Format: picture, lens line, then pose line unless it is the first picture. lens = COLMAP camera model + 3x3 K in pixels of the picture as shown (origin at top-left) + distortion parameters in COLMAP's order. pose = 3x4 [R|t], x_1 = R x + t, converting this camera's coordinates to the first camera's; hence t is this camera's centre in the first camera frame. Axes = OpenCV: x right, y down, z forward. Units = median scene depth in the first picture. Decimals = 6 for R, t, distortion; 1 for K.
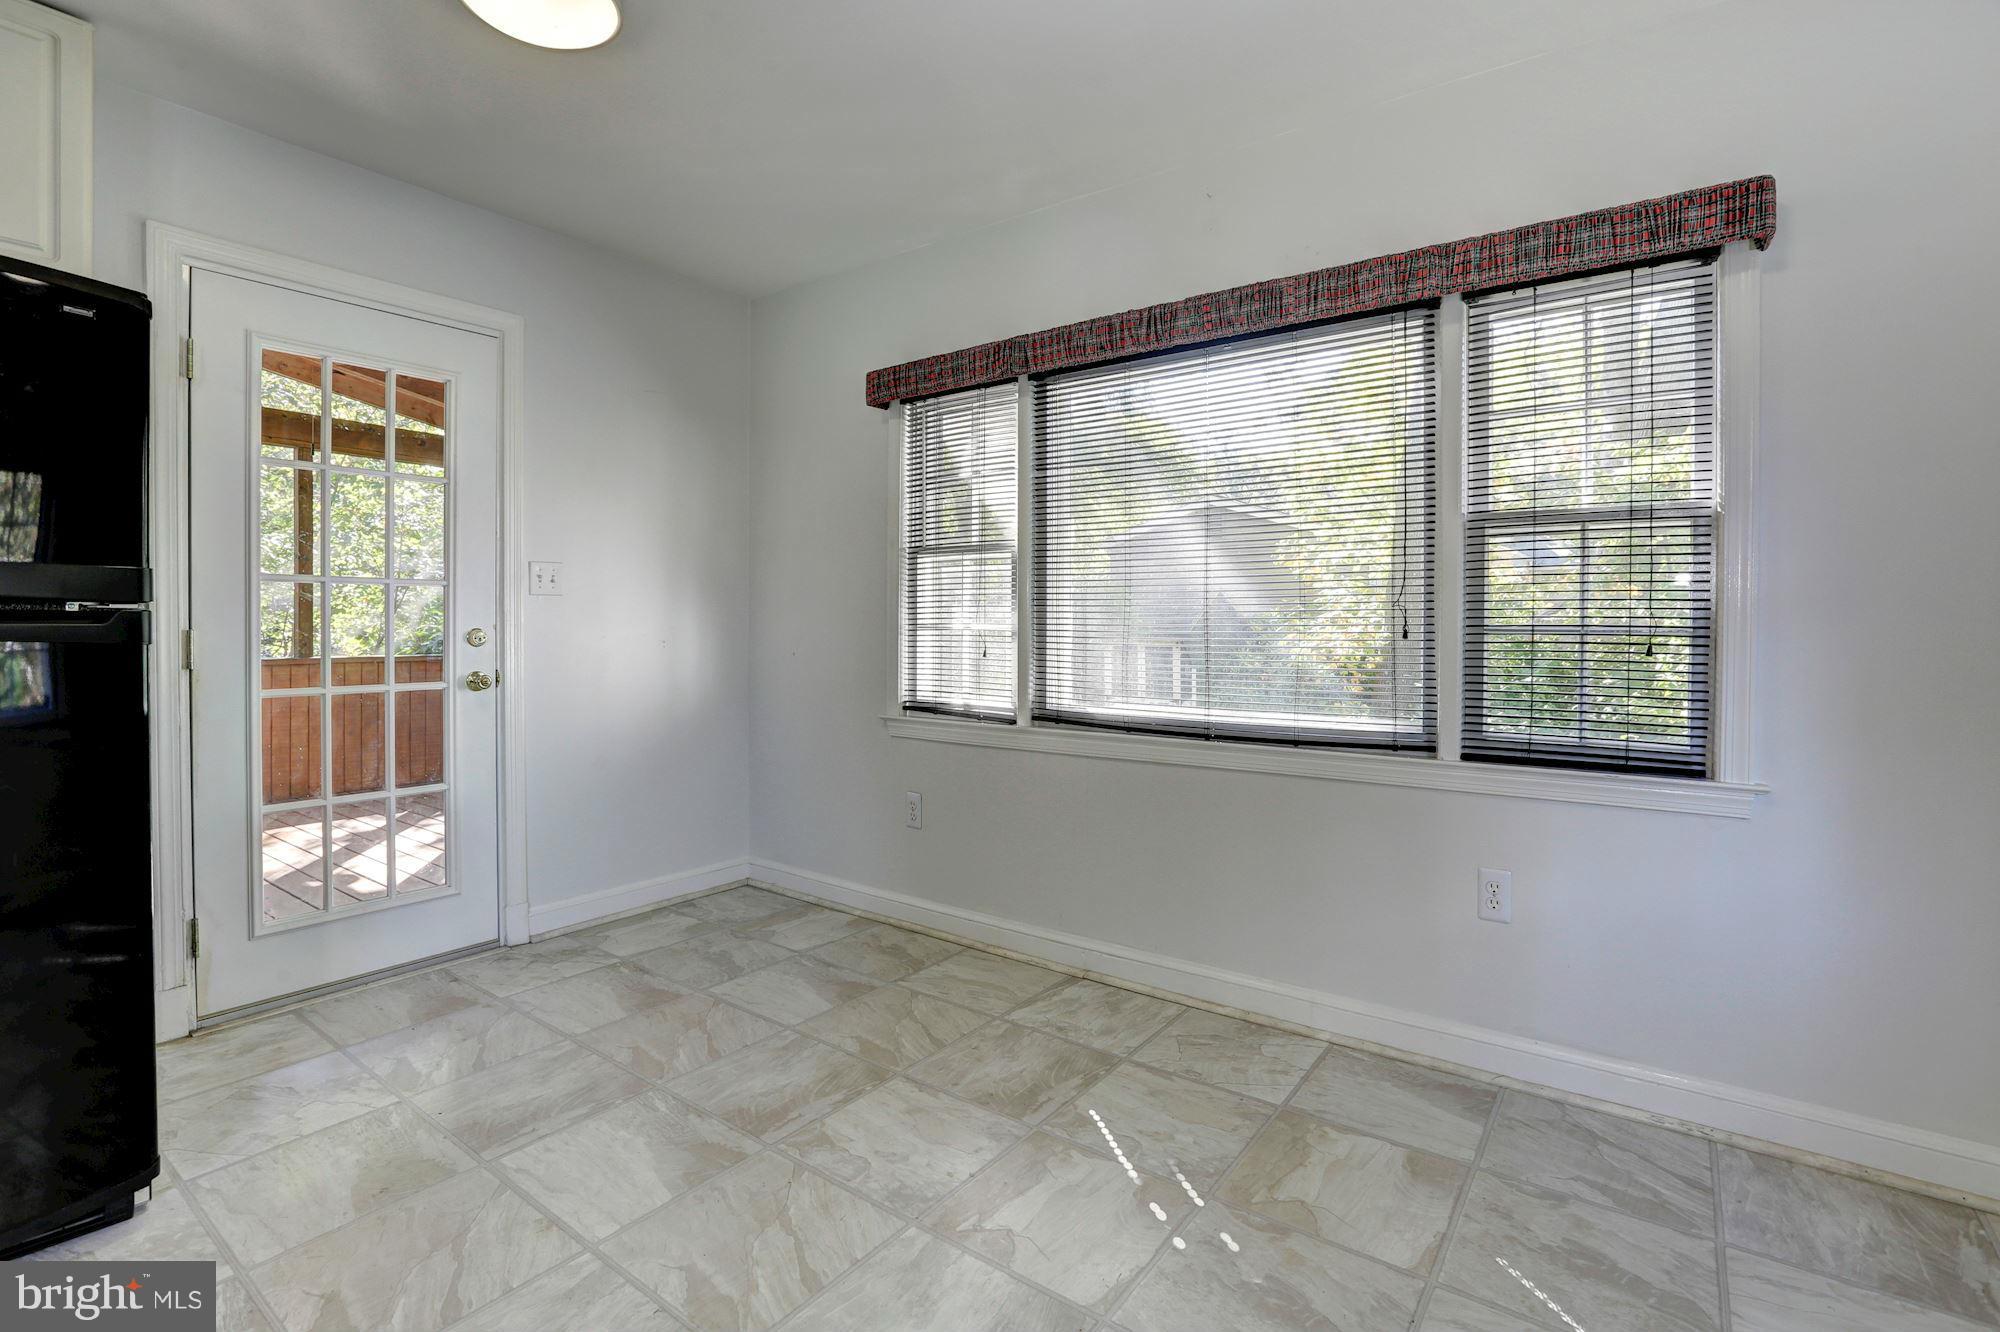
lens RADIAL K [[921.5, 0, 997.6], [0, 921.5, 626.8], [0, 0, 1]] dist [-0.024345, 0.000893]
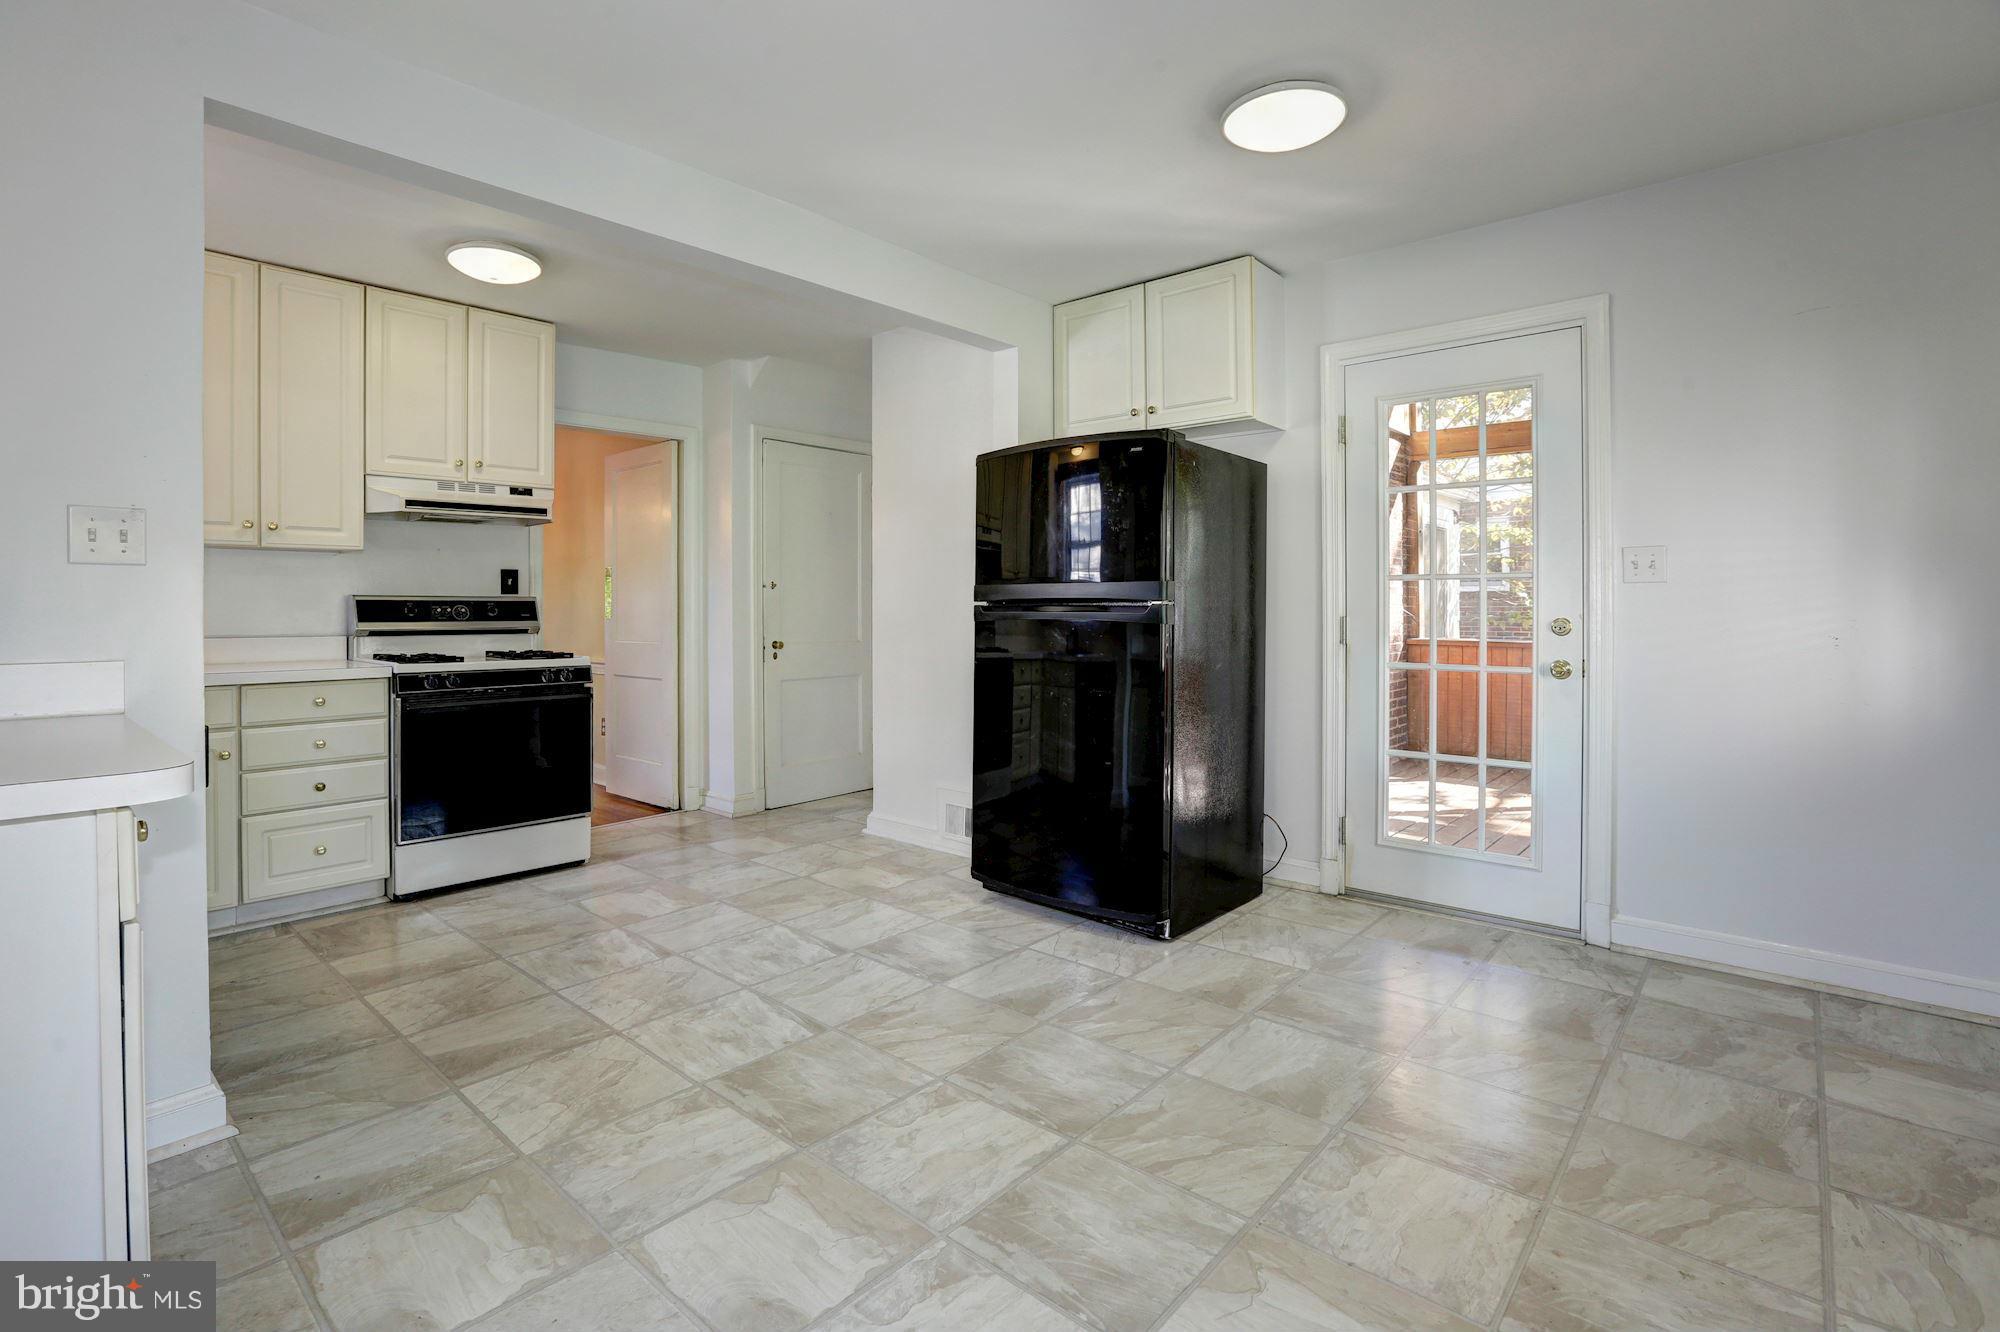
lens RADIAL K [[954.2, 0, 993.0], [0, 954.2, 618.1], [0, 0, 1]] dist [-0.029870, 0.008667]
pose [[-0.093252, 0.002062, -0.995640, 0.577375], [-0.005734, 0.999980, 0.002608, 0.003862], [0.995626, 0.005953, -0.093239, 0.502195]]
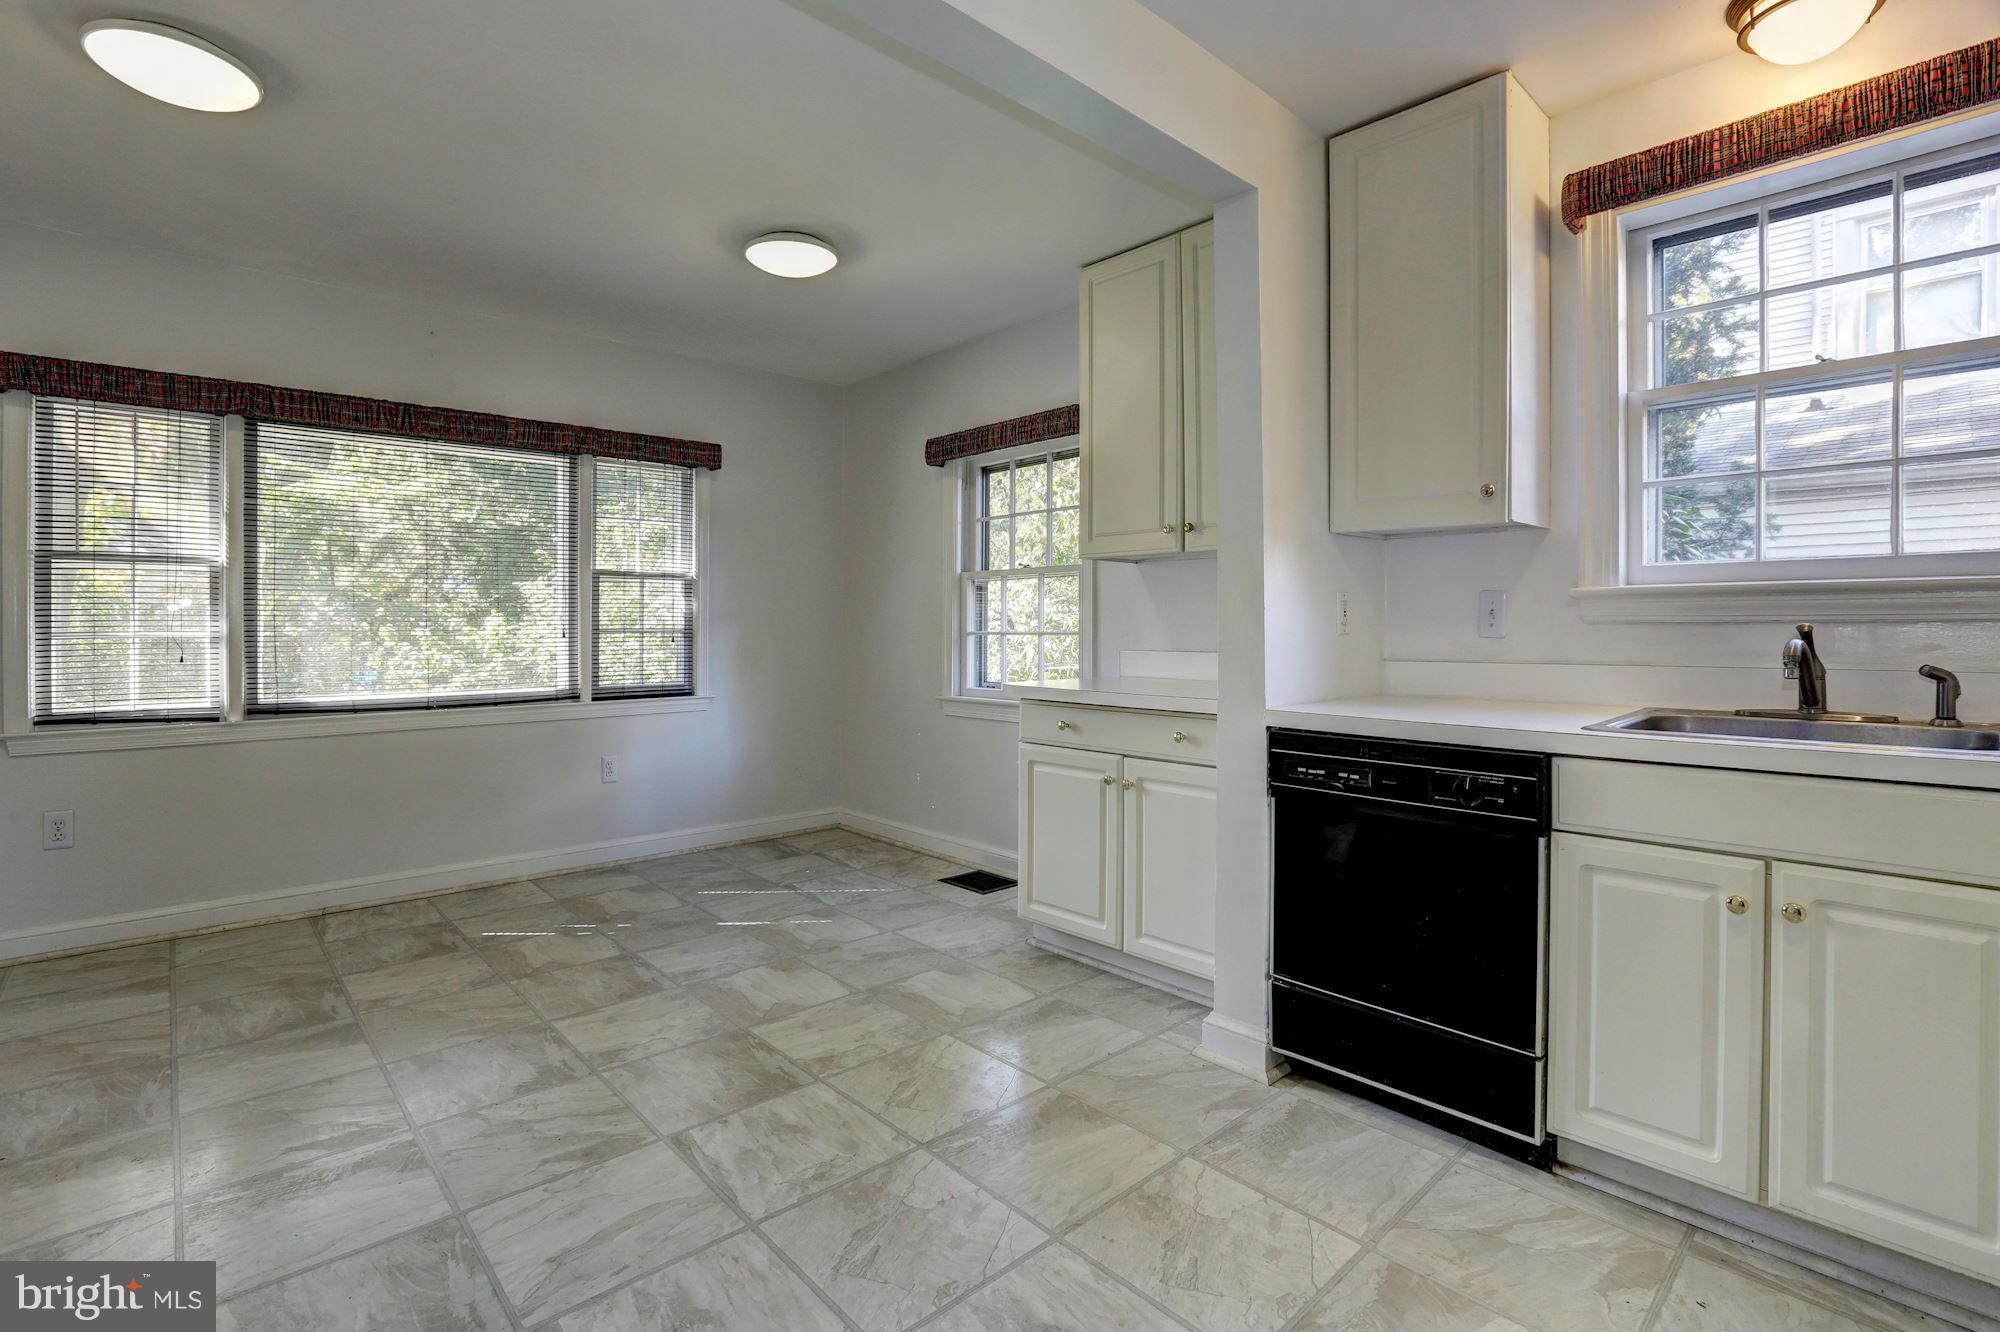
lens RADIAL K [[921.5, 0, 997.6], [0, 921.5, 626.8], [0, 0, 1]] dist [-0.024345, 0.000893]
pose [[0.183993, -0.003050, 0.982923, -0.979033], [0.011599, 0.999932, 0.000931, 0.002110], [-0.982859, 0.011230, 0.184016, -0.132578]]
